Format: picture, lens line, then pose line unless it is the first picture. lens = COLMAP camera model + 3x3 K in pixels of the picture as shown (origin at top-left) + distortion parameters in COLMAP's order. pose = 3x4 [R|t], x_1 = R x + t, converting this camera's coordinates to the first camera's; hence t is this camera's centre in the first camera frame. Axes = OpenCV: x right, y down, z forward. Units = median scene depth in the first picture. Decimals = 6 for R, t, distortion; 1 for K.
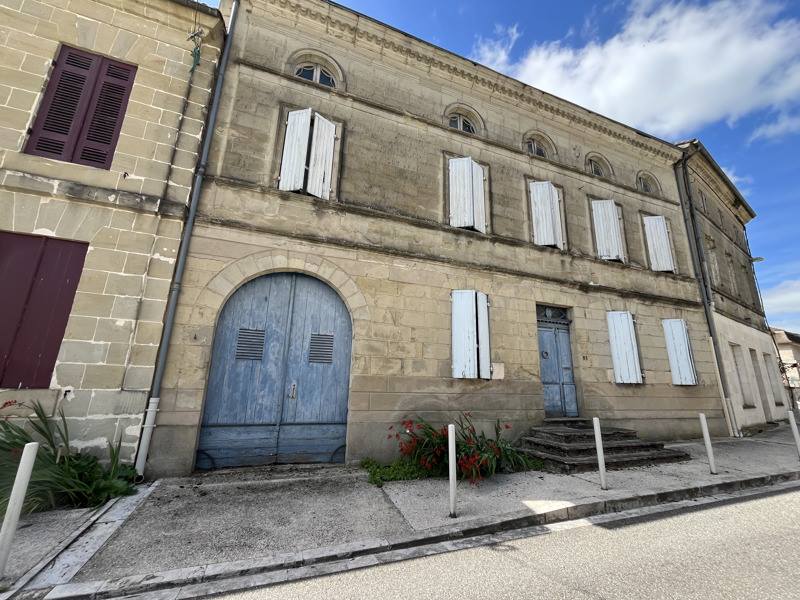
lens RADIAL K [[320.6, 0, 402.4], [0, 320.6, 303.2], [0, 0, 1]] dist [-0.005333, 0.000235]
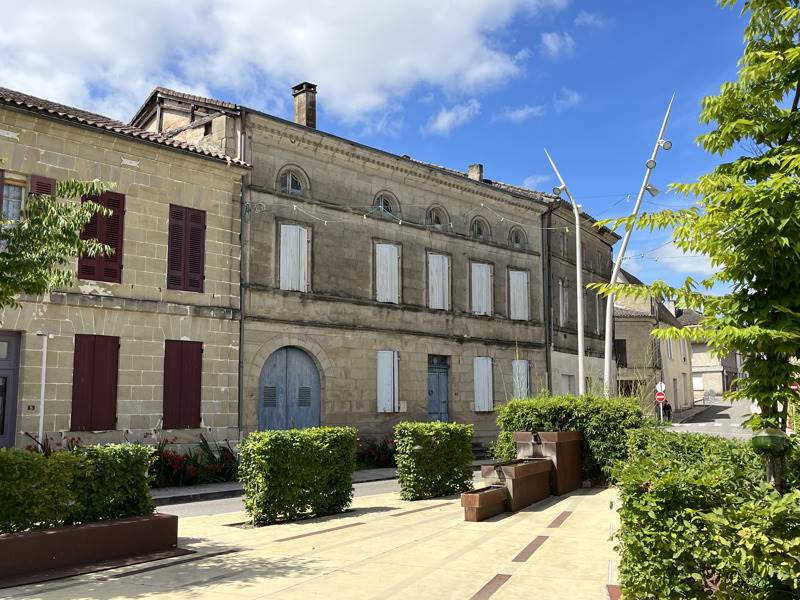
lens RADIAL K [[790.9, 0, 399.4], [0, 790.9, 299.9], [0, 0, 1]] dist [0.098306, 0.000000]
pose [[0.904928, 0.027968, 0.424644, -1.191489], [-0.074050, 0.992964, 0.092403, -0.567264], [-0.419072, -0.115063, 0.900633, -2.059034]]
